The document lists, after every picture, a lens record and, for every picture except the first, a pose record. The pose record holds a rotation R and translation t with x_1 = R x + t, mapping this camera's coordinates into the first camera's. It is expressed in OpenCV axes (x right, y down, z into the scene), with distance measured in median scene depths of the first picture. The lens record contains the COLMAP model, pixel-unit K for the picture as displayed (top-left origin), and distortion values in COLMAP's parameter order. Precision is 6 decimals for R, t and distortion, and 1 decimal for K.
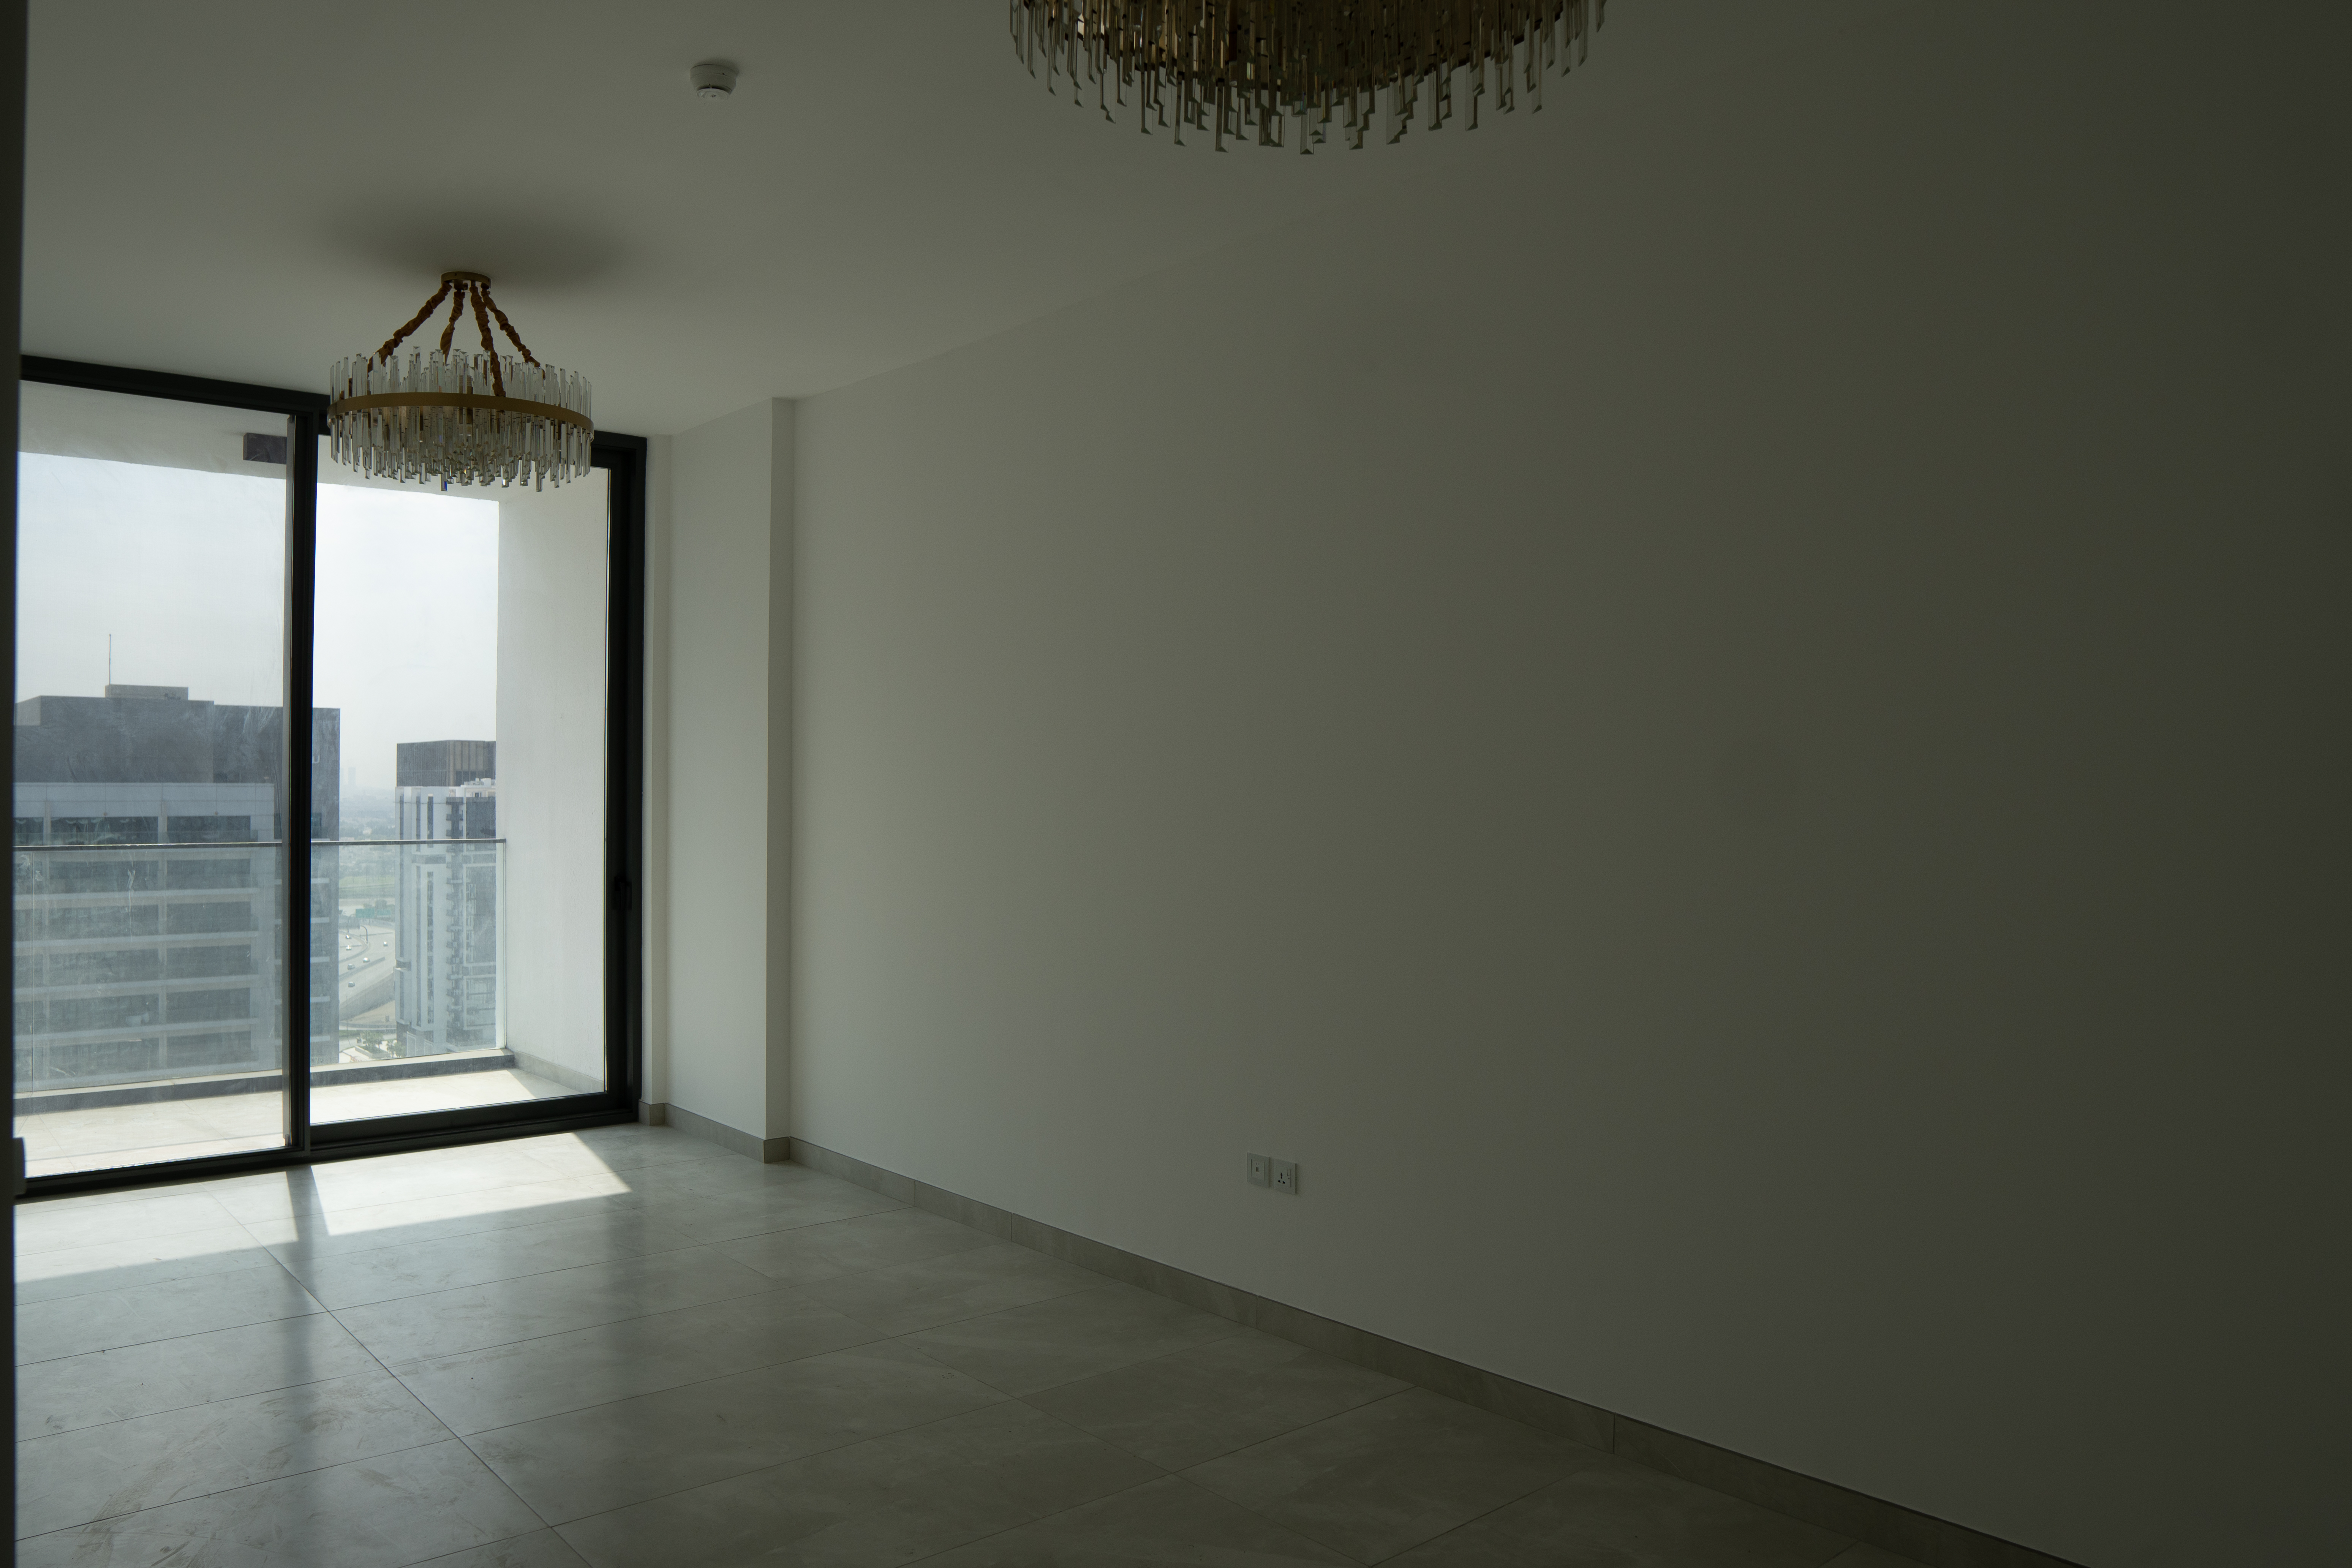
lens RADIAL K [[1682.5, 0, 1164.6], [0, 1682.5, 792.4], [0, 0, 1]] dist [-0.081929, 0.031339]
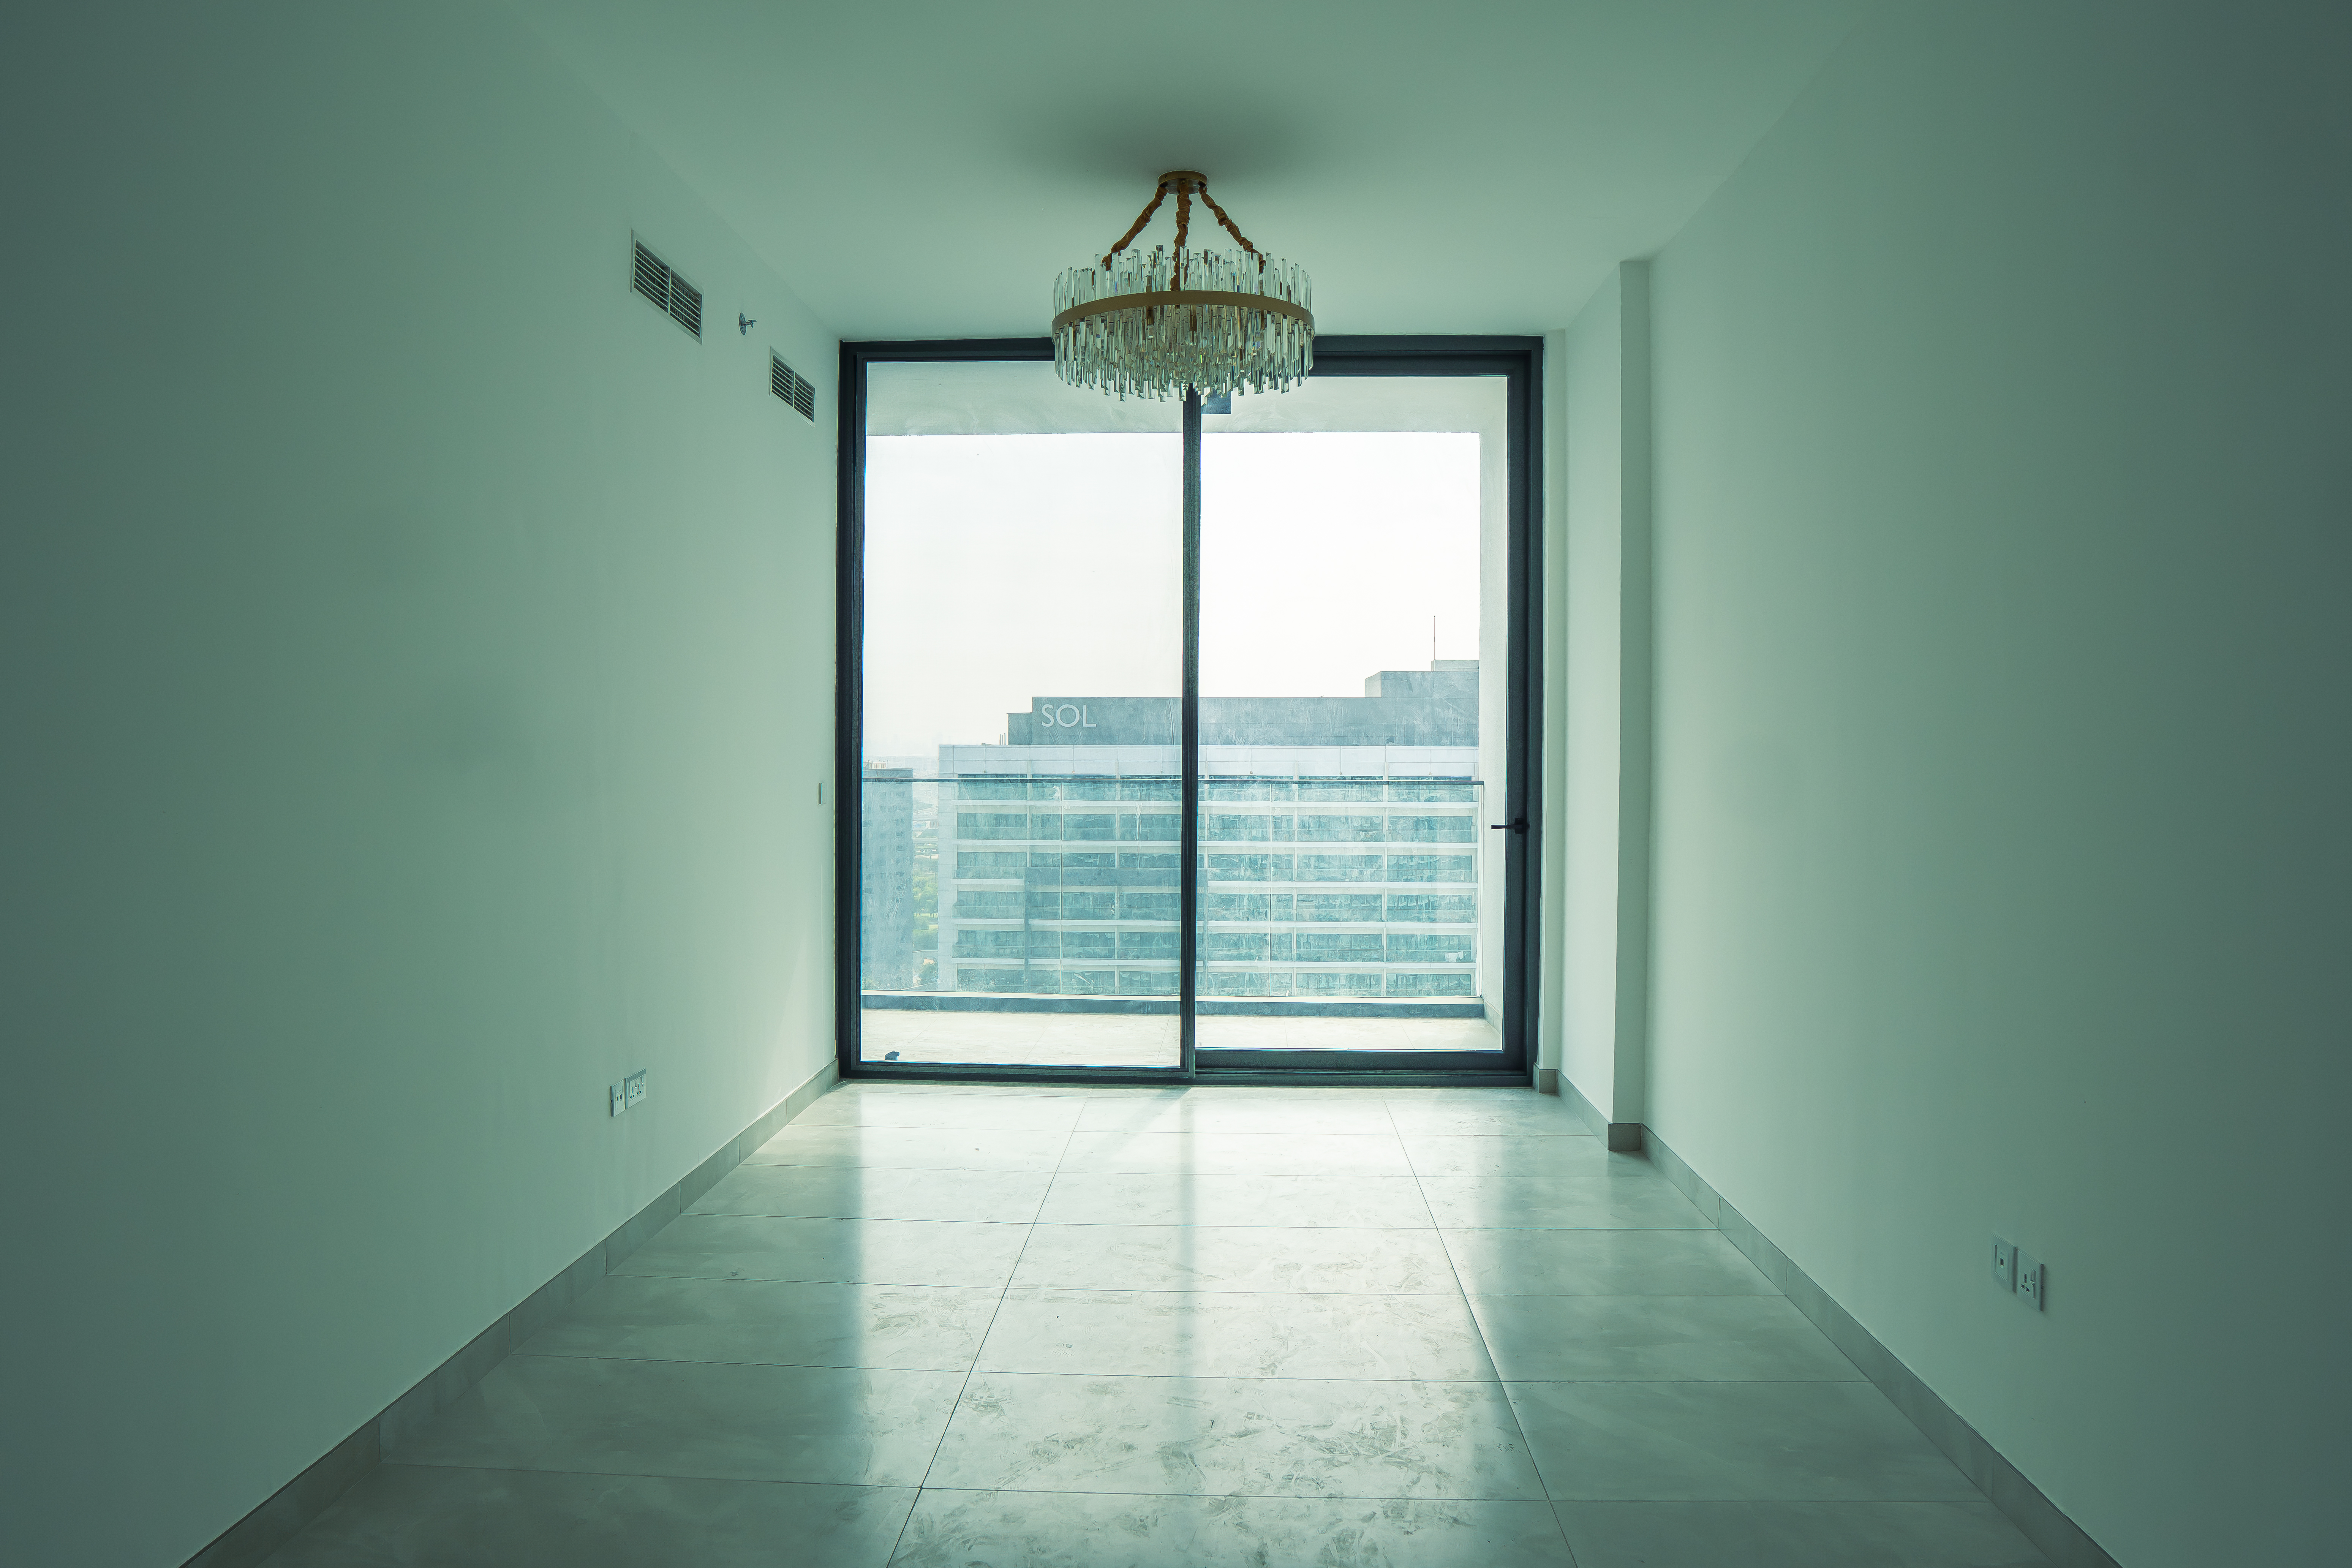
lens RADIAL K [[1682.5, 0, 1171.5], [0, 1682.5, 794.1], [0, 0, 1]] dist [-0.081929, 0.031339]
pose [[0.731087, 0.018011, -0.682046, 0.184578], [-0.004009, 0.999748, 0.022105, 0.019376], [0.682272, -0.013426, 0.730975, 0.219027]]
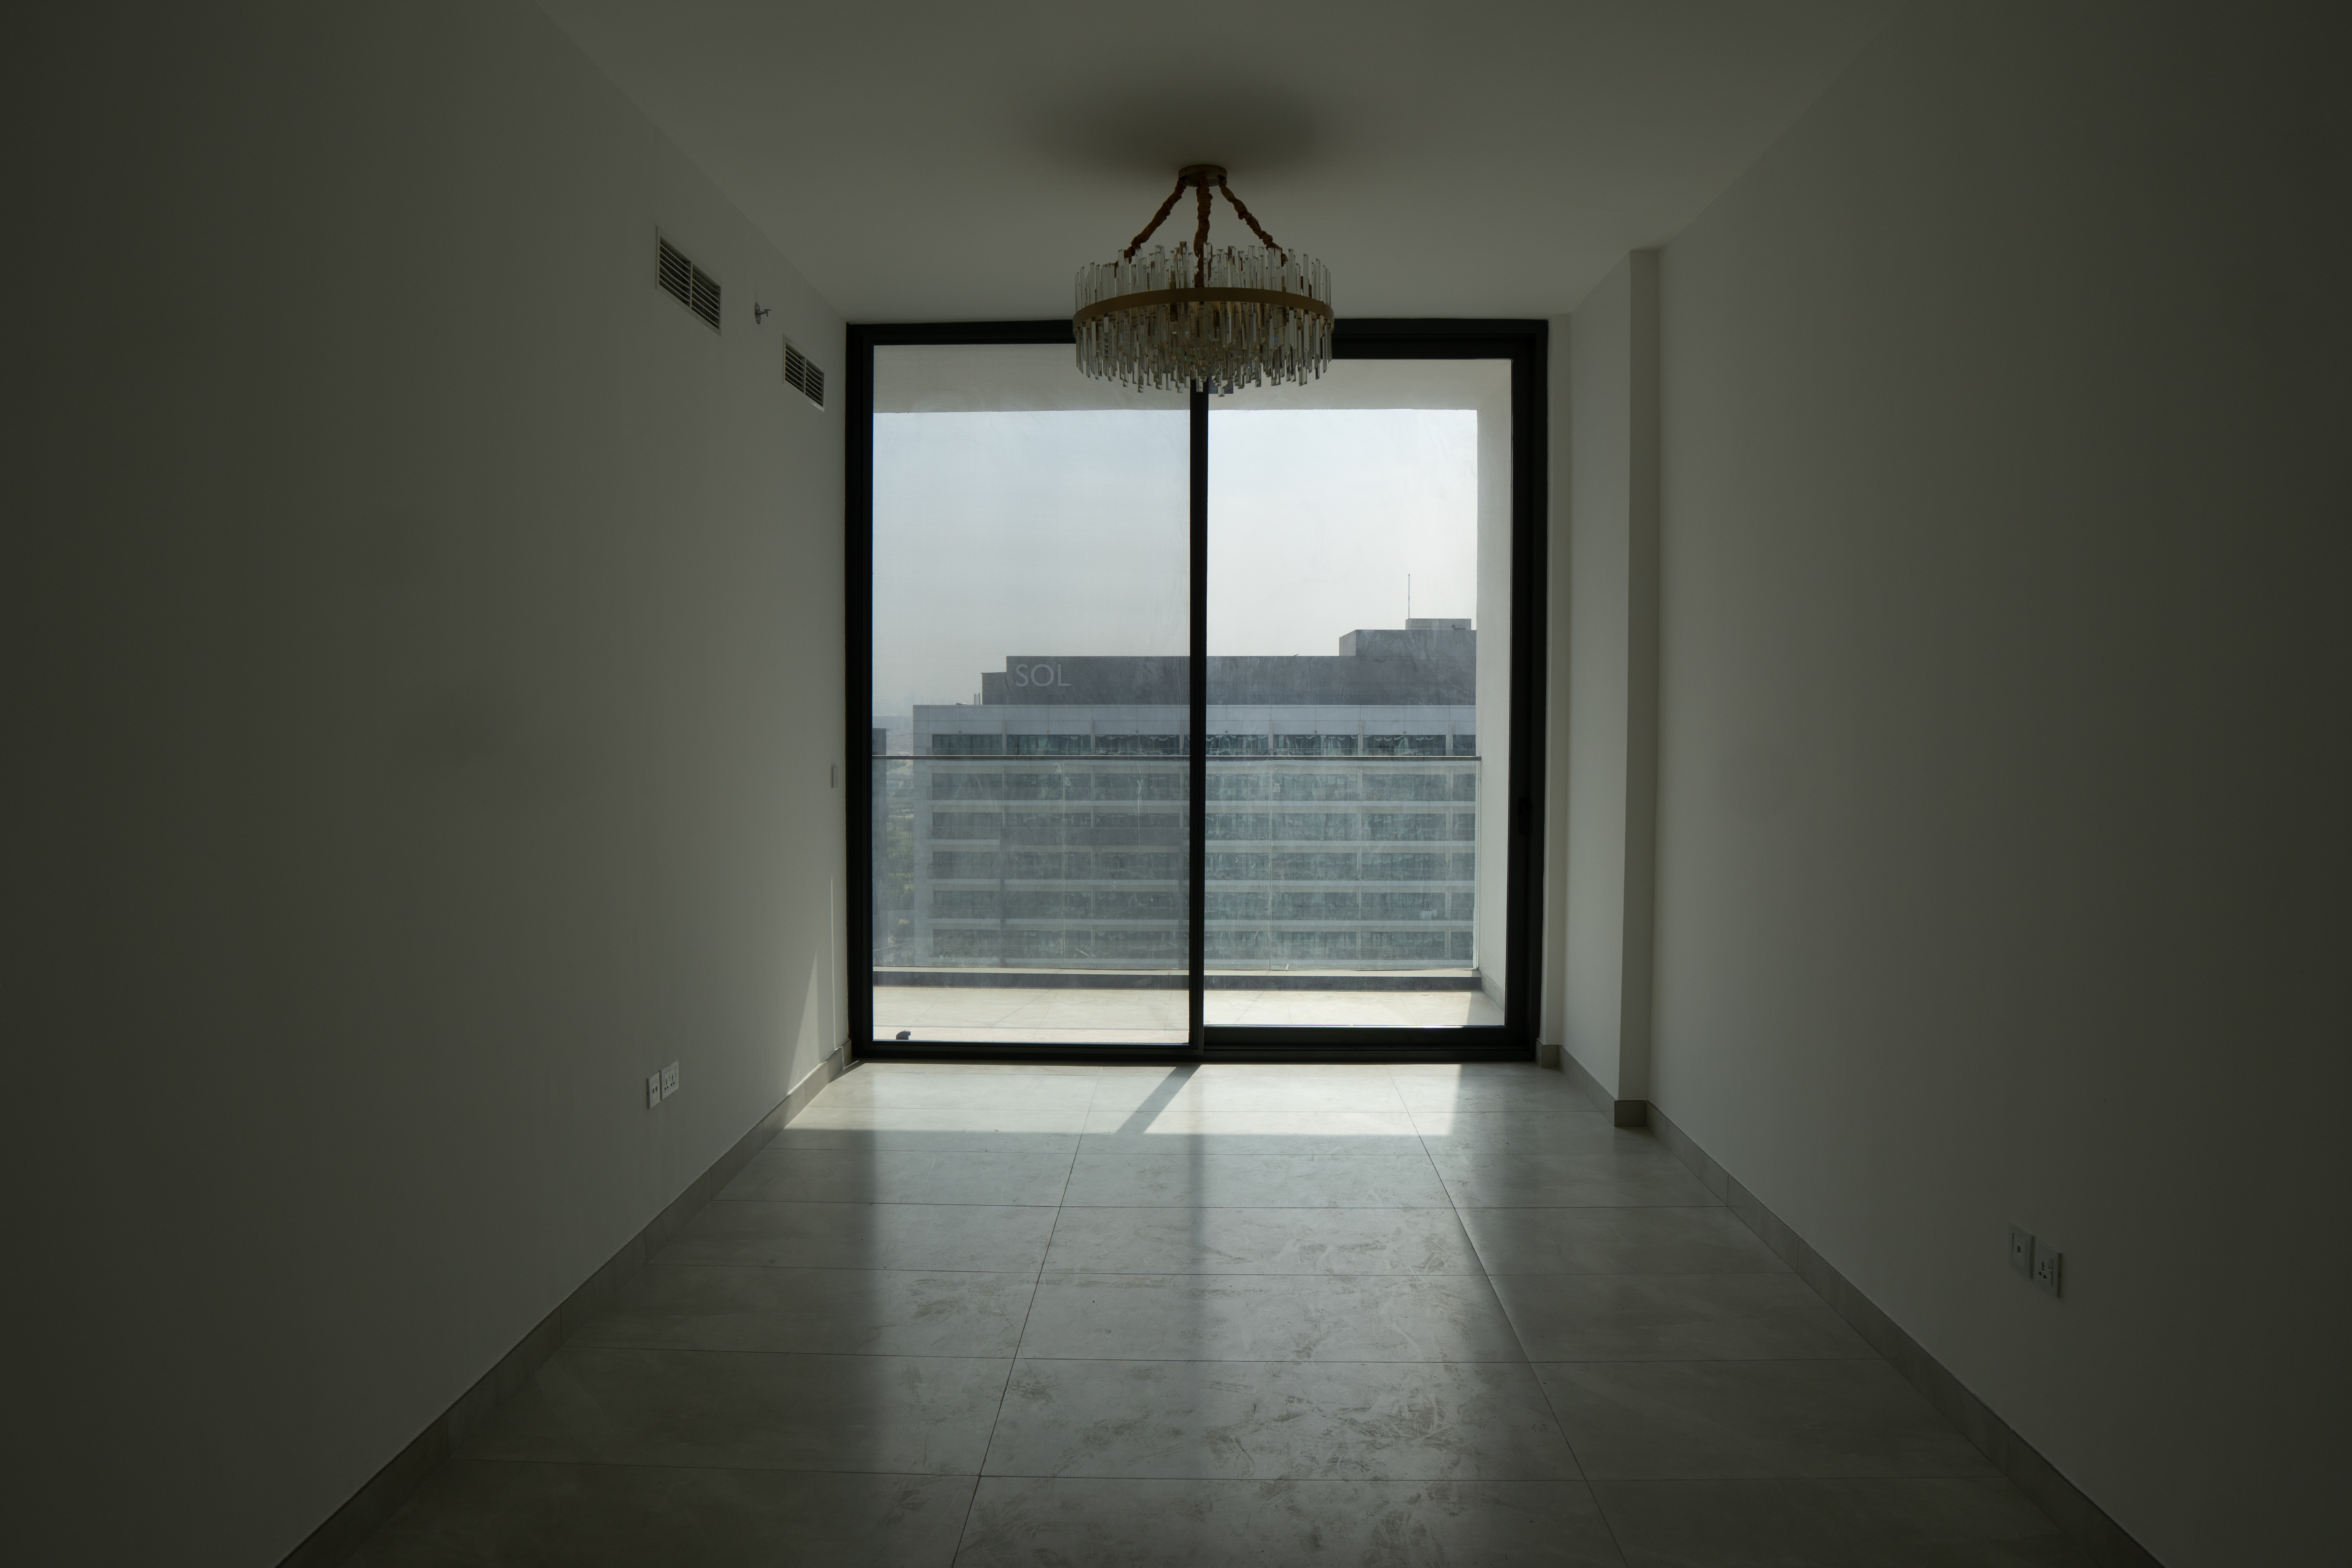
lens RADIAL K [[1682.5, 0, 1174.2], [0, 1682.5, 807.2], [0, 0, 1]] dist [-0.081929, 0.031339]
pose [[0.743637, 0.037344, -0.667539, 0.174835], [-0.000642, 0.998478, 0.055143, 0.003957], [0.668583, -0.040578, 0.742530, 0.195923]]
